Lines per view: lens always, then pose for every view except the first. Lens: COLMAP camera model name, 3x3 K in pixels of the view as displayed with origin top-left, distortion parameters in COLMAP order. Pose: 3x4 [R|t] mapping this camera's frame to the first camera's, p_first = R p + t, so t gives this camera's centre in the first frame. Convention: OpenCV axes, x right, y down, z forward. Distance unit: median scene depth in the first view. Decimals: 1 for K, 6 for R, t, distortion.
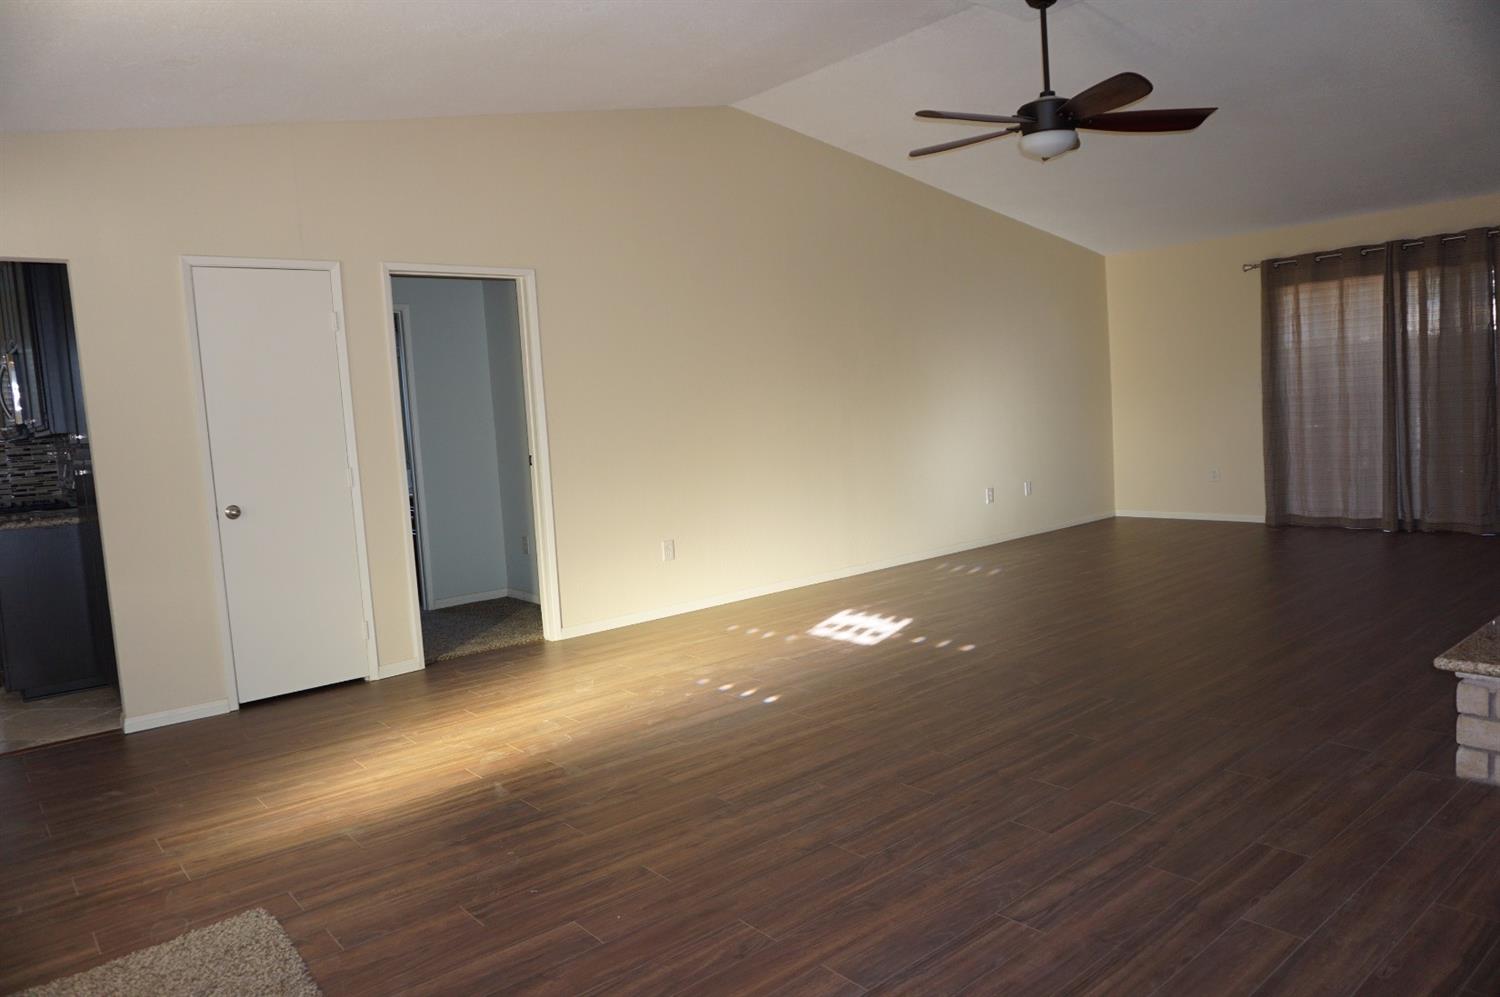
lens RADIAL K [[994.0, 0, 739.5], [0, 994.0, 499.5], [0, 0, 1]] dist [-0.068217, 0.045743]
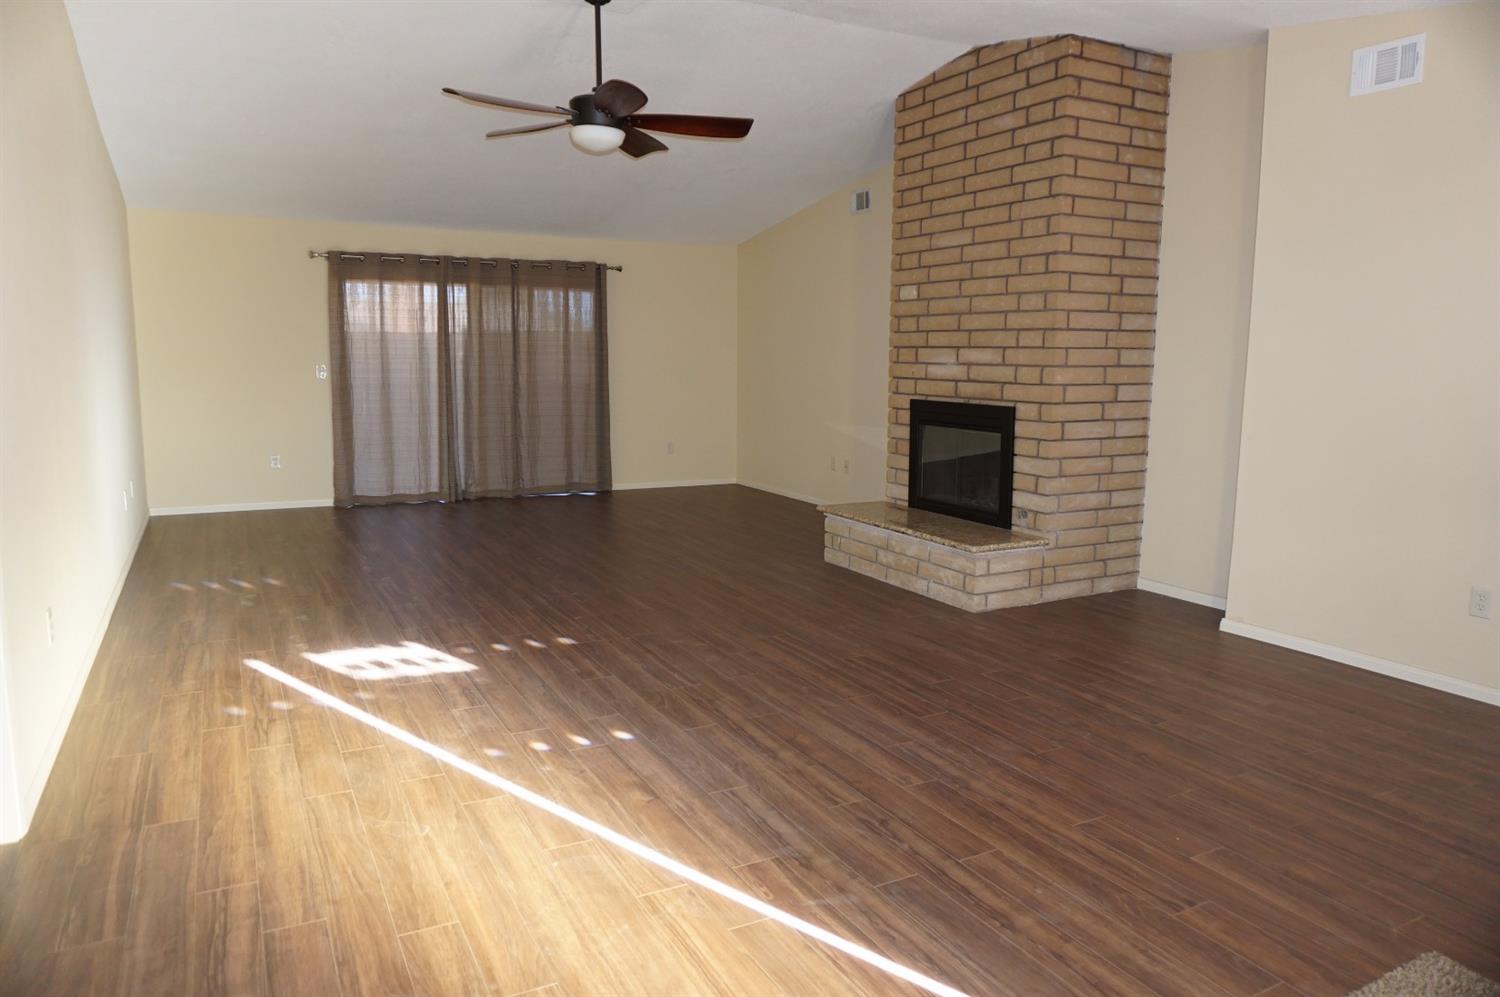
lens RADIAL K [[994.0, 0, 739.5], [0, 994.0, 499.5], [0, 0, 1]] dist [-0.068217, 0.045743]
pose [[0.205602, -0.078744, 0.975462, -0.718809], [0.065867, 0.995611, 0.066488, -0.044953], [-0.976417, 0.050581, 0.209886, 0.676789]]
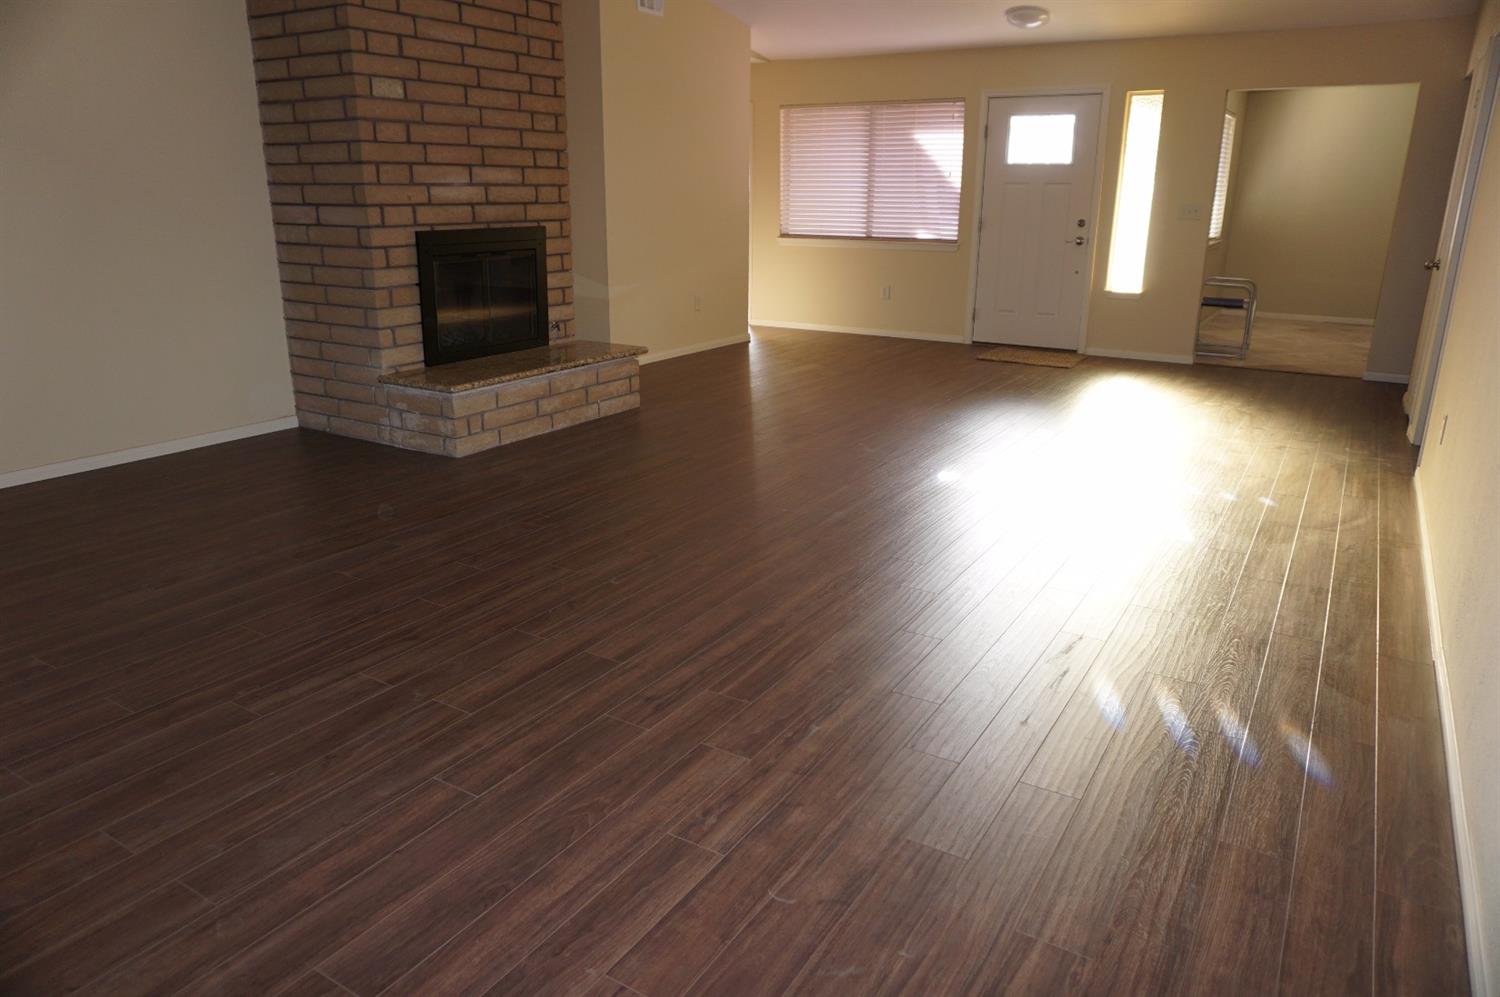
lens RADIAL K [[994.0, 0, 739.5], [0, 994.0, 499.5], [0, 0, 1]] dist [-0.068217, 0.045743]
pose [[-0.947380, 0.147520, -0.284092, 0.765930], [0.024954, 0.918817, 0.393894, -0.231153], [0.319136, 0.366078, -0.874151, 1.949830]]
